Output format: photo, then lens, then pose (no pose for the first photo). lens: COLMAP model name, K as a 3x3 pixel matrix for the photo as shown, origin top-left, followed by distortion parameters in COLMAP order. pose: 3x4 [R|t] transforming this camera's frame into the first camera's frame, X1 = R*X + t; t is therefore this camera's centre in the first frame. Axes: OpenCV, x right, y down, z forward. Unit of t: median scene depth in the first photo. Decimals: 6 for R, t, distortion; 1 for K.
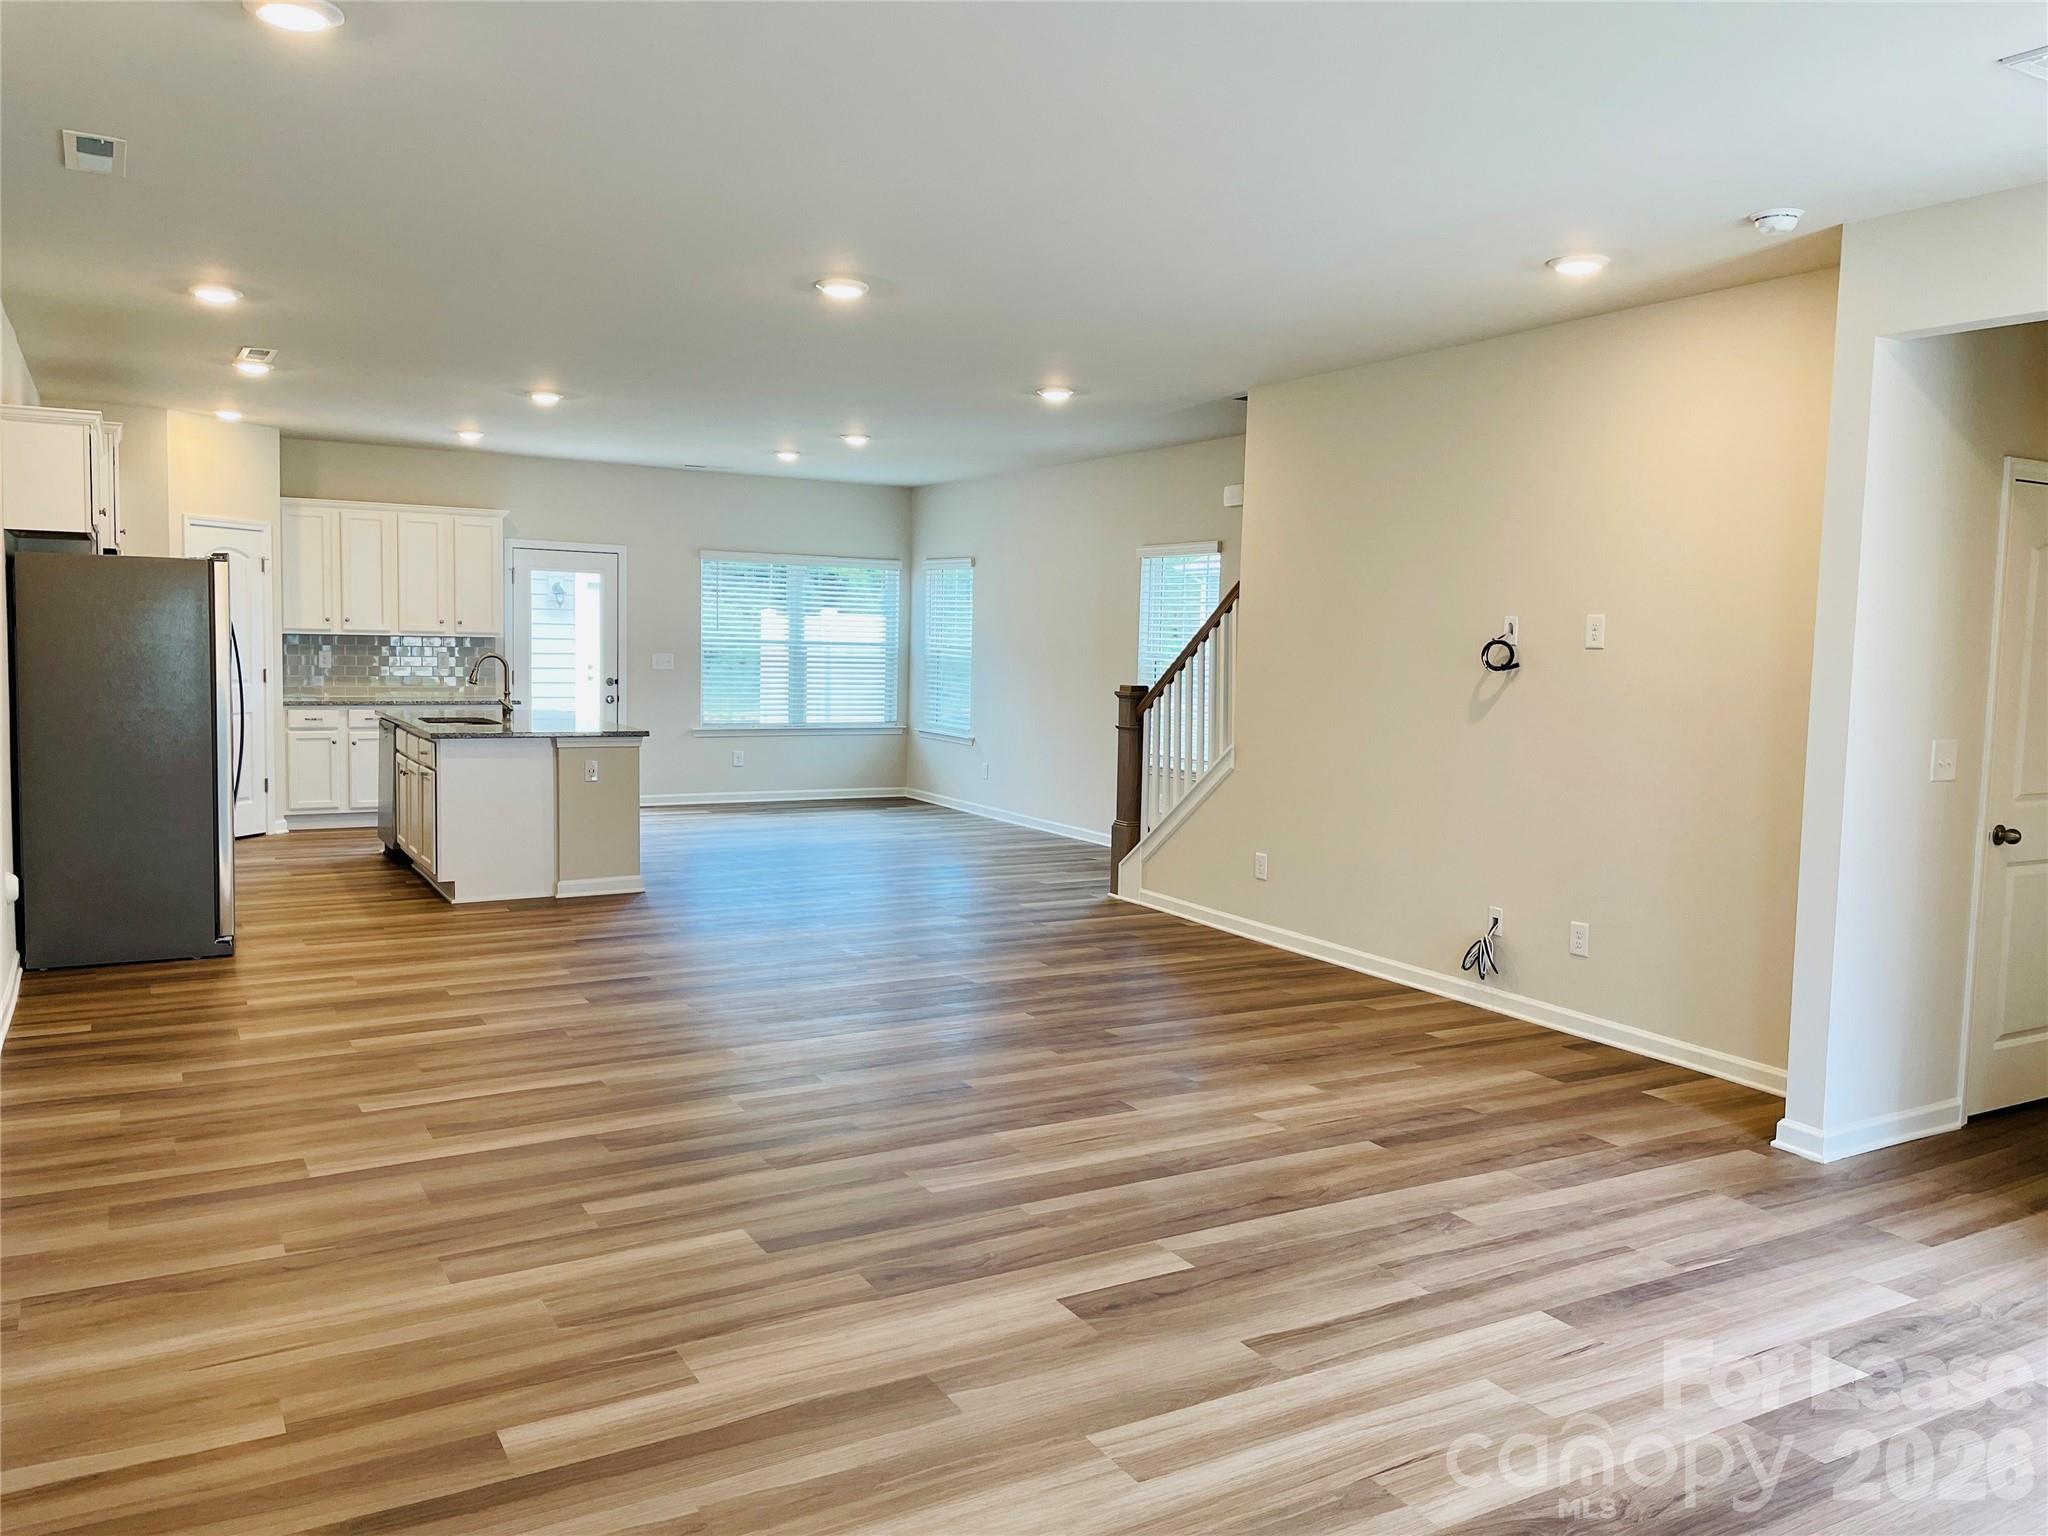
lens RADIAL K [[1549.3, 0, 1024.9], [0, 1549.3, 745.8], [0, 0, 1]] dist [0.092231, -0.116981]
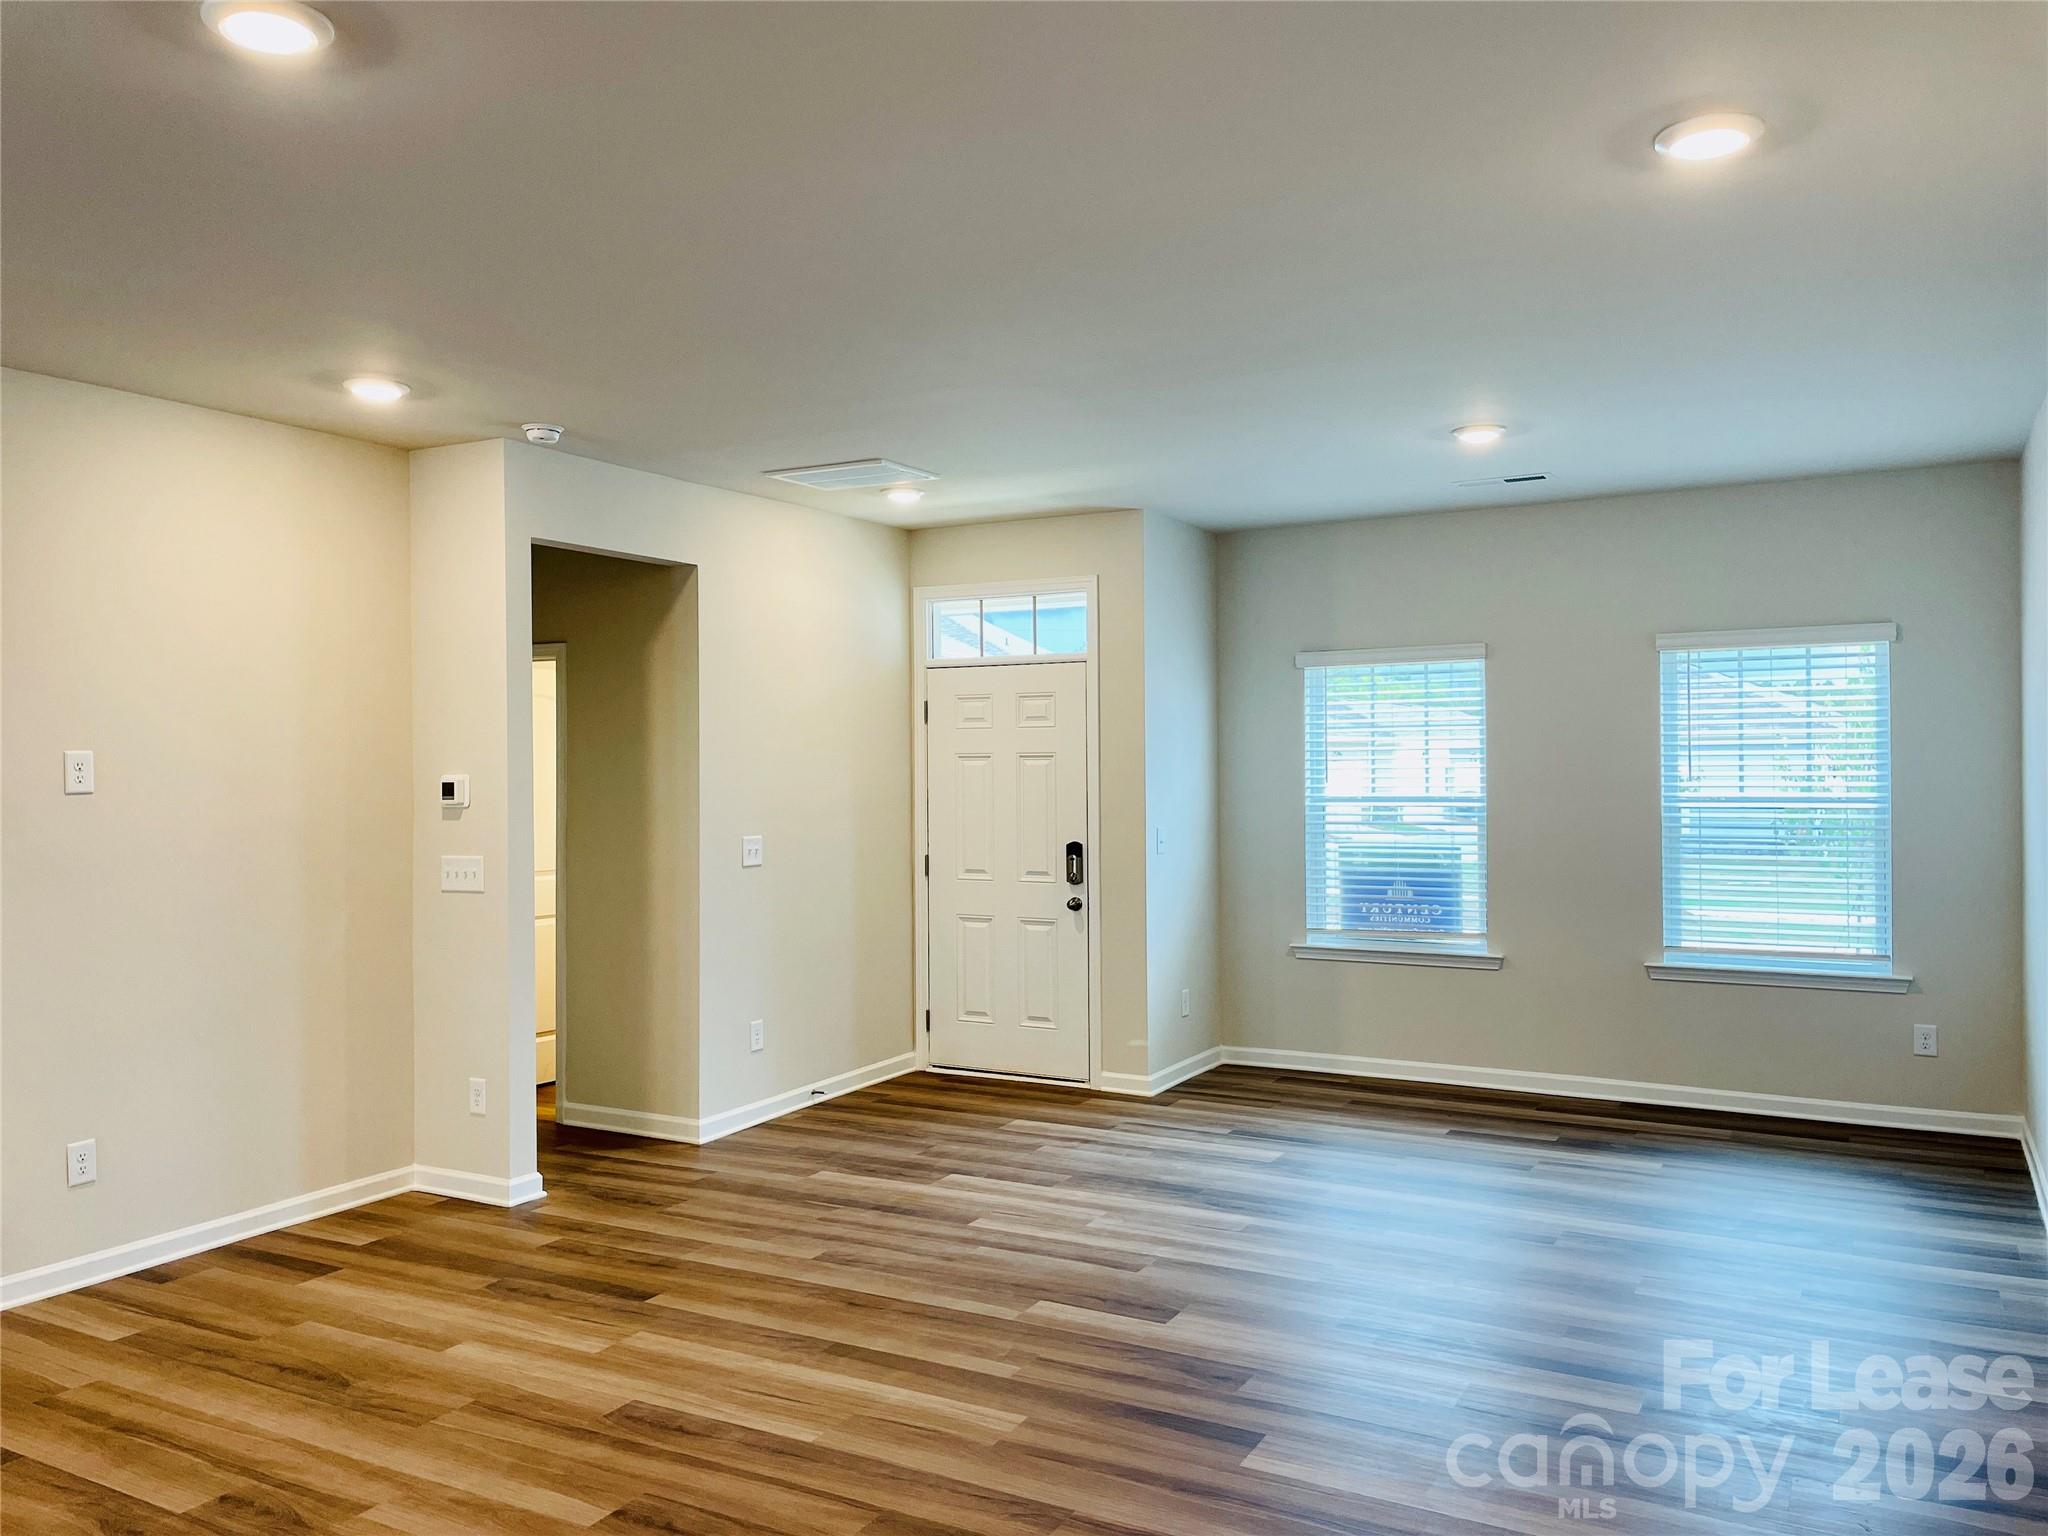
lens RADIAL K [[1549.3, 0, 1011.8], [0, 1549.3, 737.4], [0, 0, 1]] dist [0.092231, -0.116981]
pose [[-0.514109, -0.003626, 0.857717, -0.491067], [0.061429, 0.997267, 0.041037, -0.081120], [-0.855522, 0.073786, -0.512482, 0.863684]]
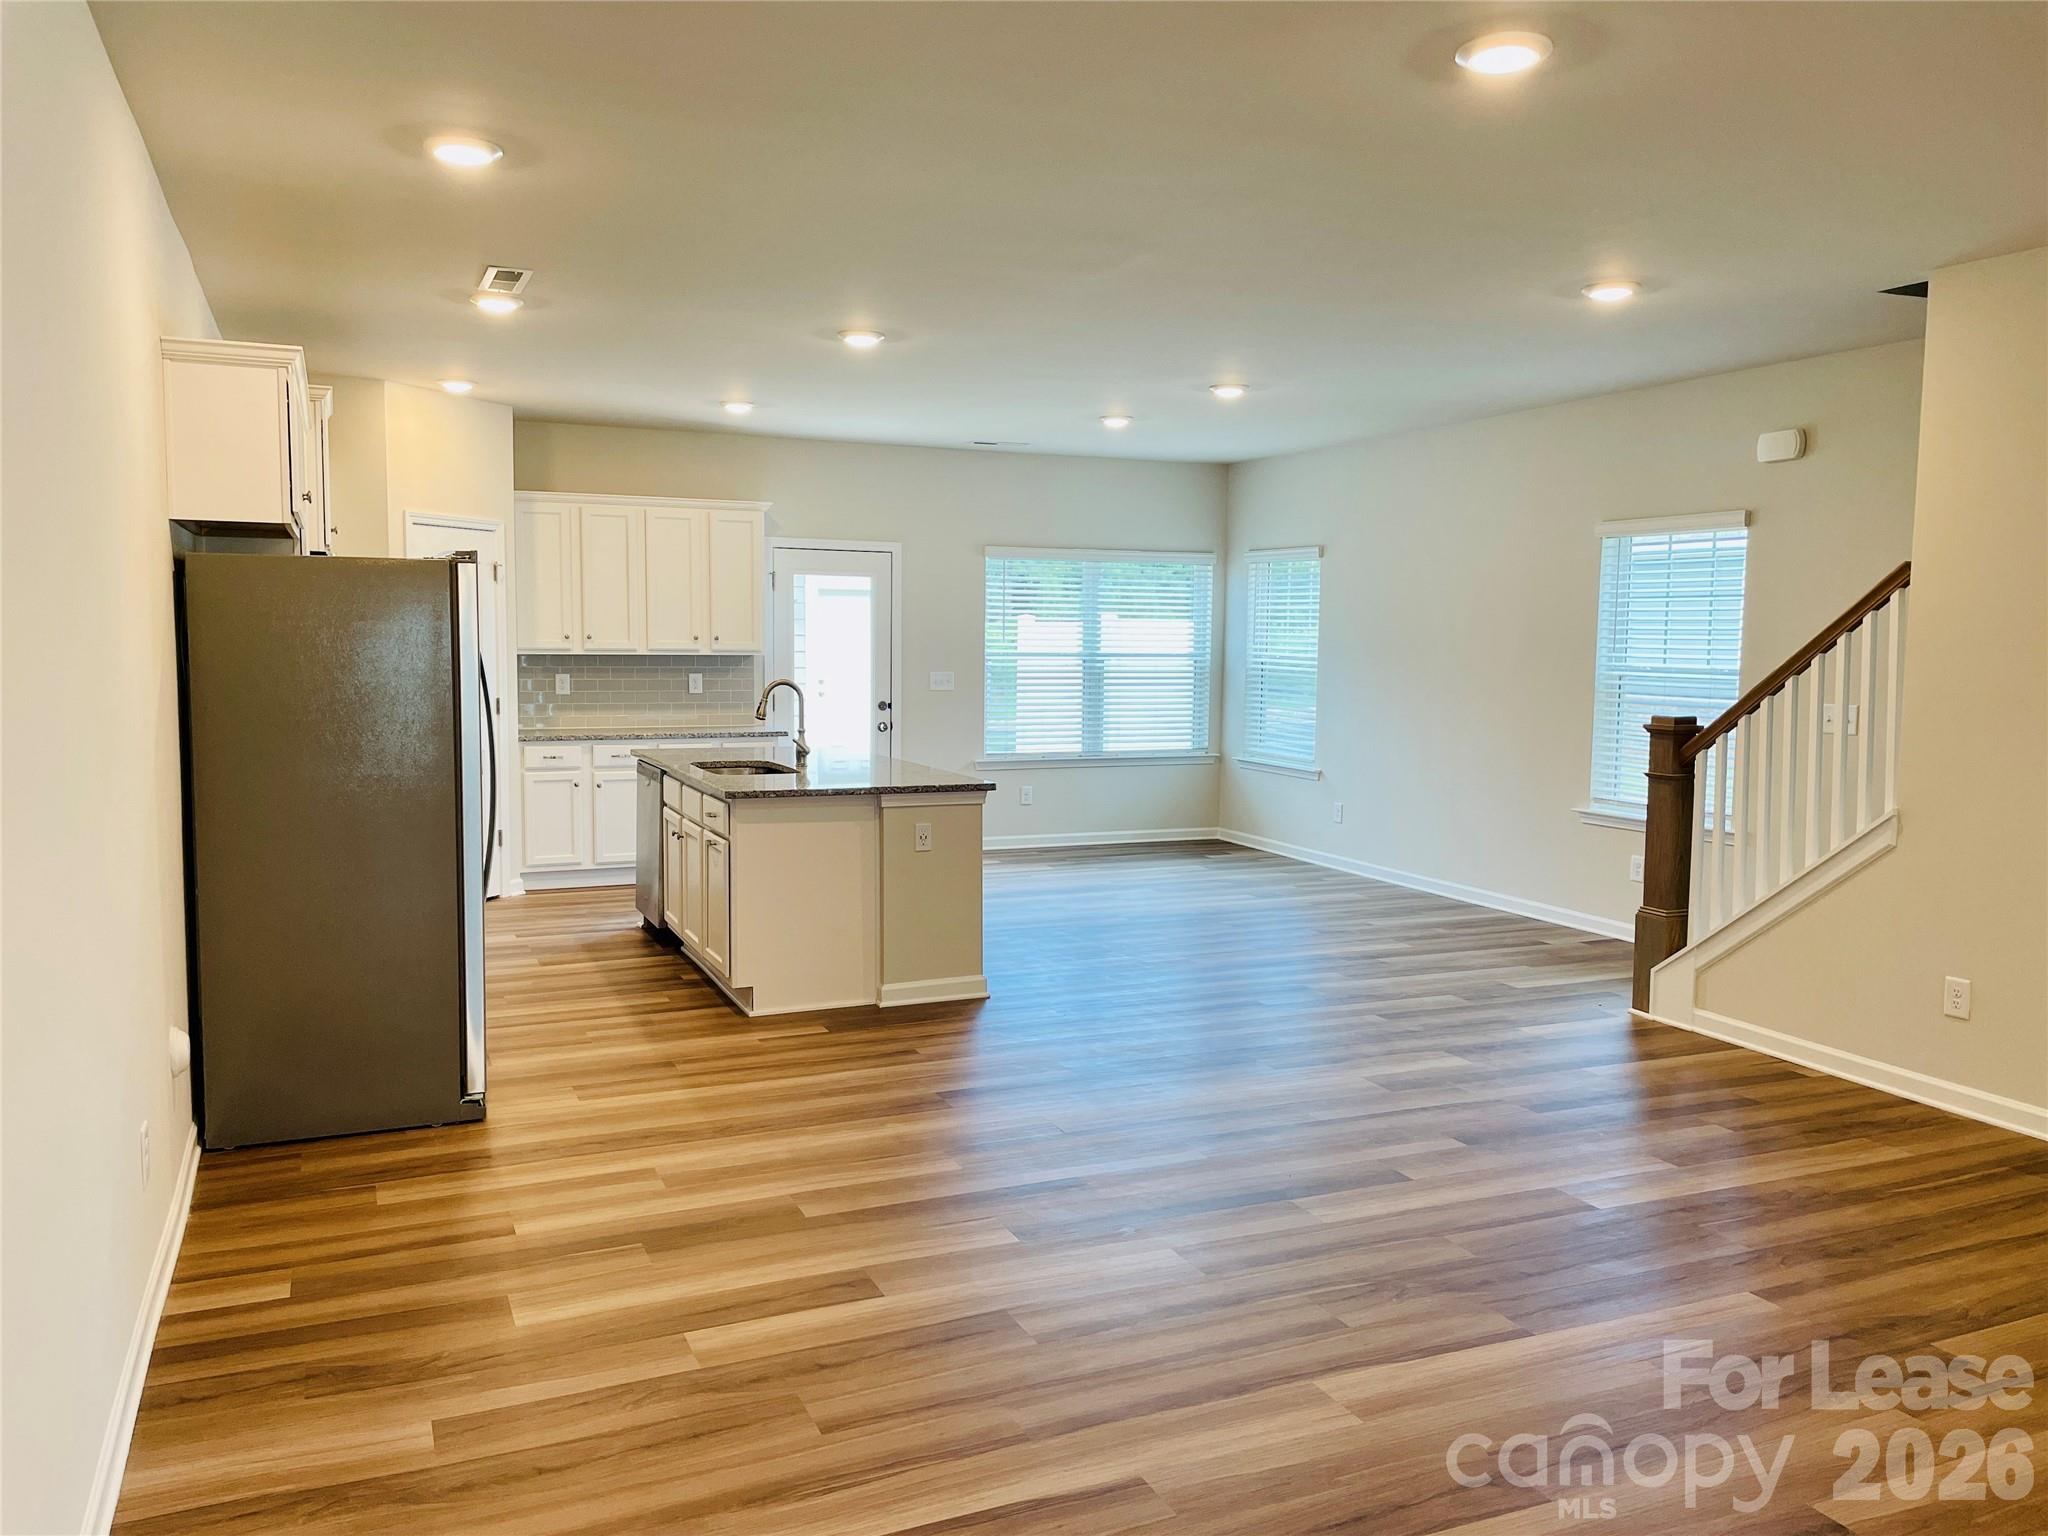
lens RADIAL K [[1549.3, 0, 1002.4], [0, 1549.3, 753.5], [0, 0, 1]] dist [0.092231, -0.116981]
pose [[0.992969, -0.004527, -0.118286, -0.187281], [0.004974, 0.999982, 0.003482, -0.032644], [0.118268, -0.004046, 0.992974, 0.328197]]
